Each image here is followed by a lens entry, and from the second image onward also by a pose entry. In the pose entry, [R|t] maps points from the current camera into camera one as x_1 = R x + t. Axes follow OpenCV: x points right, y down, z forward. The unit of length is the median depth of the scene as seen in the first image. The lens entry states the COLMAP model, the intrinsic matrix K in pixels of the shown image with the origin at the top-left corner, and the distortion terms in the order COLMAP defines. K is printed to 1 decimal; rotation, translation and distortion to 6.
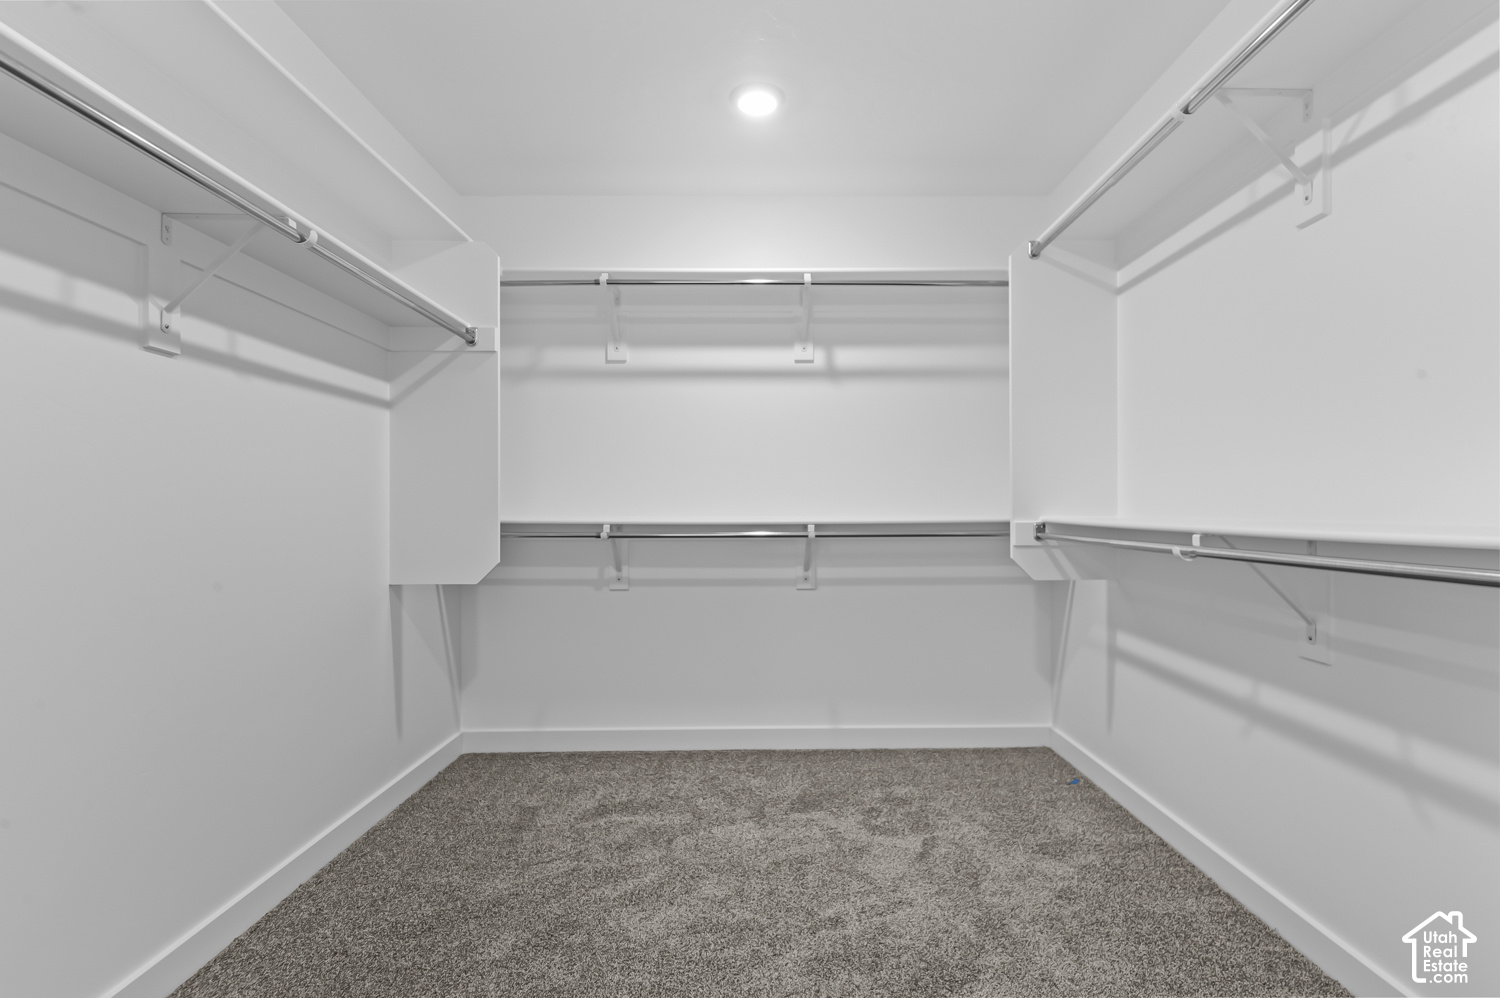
lens RADIAL K [[720.7, 0, 749.1], [0, 720.7, 503.5], [0, 0, 1]] dist [0.012485, 0.000215]
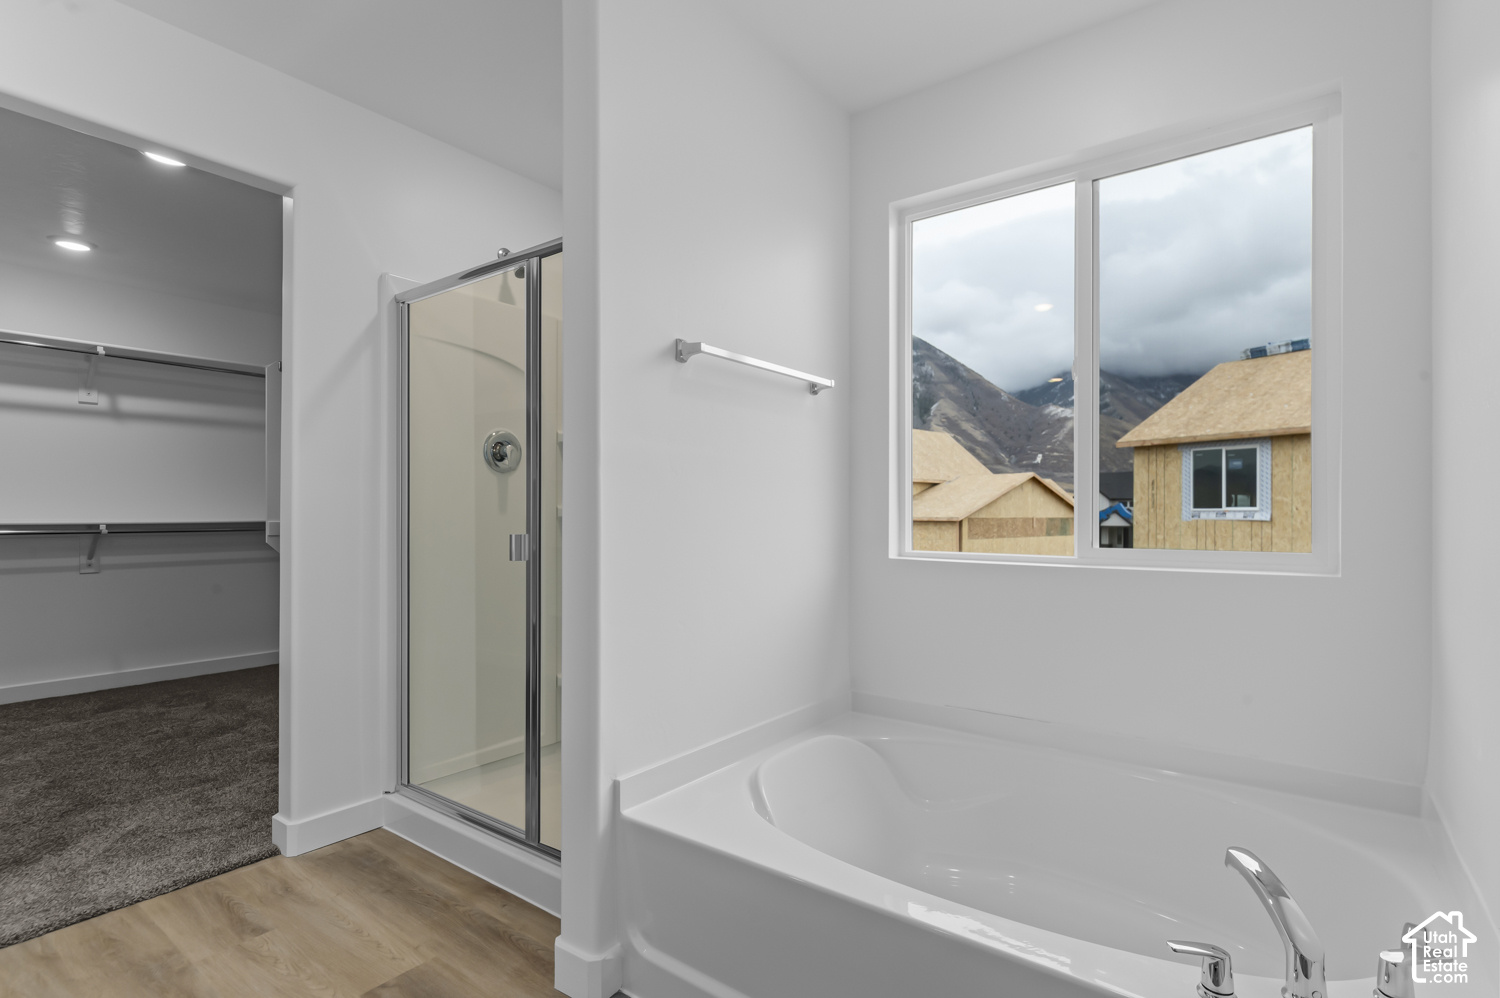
lens RADIAL K [[720.7, 0, 768.6], [0, 720.7, 520.0], [0, 0, 1]] dist [0.012485, 0.000215]
pose [[0.579834, -0.000165, 0.814734, -0.296424], [-0.016114, 0.999802, 0.011670, -0.016280], [-0.814575, -0.019896, 0.579717, -0.825127]]
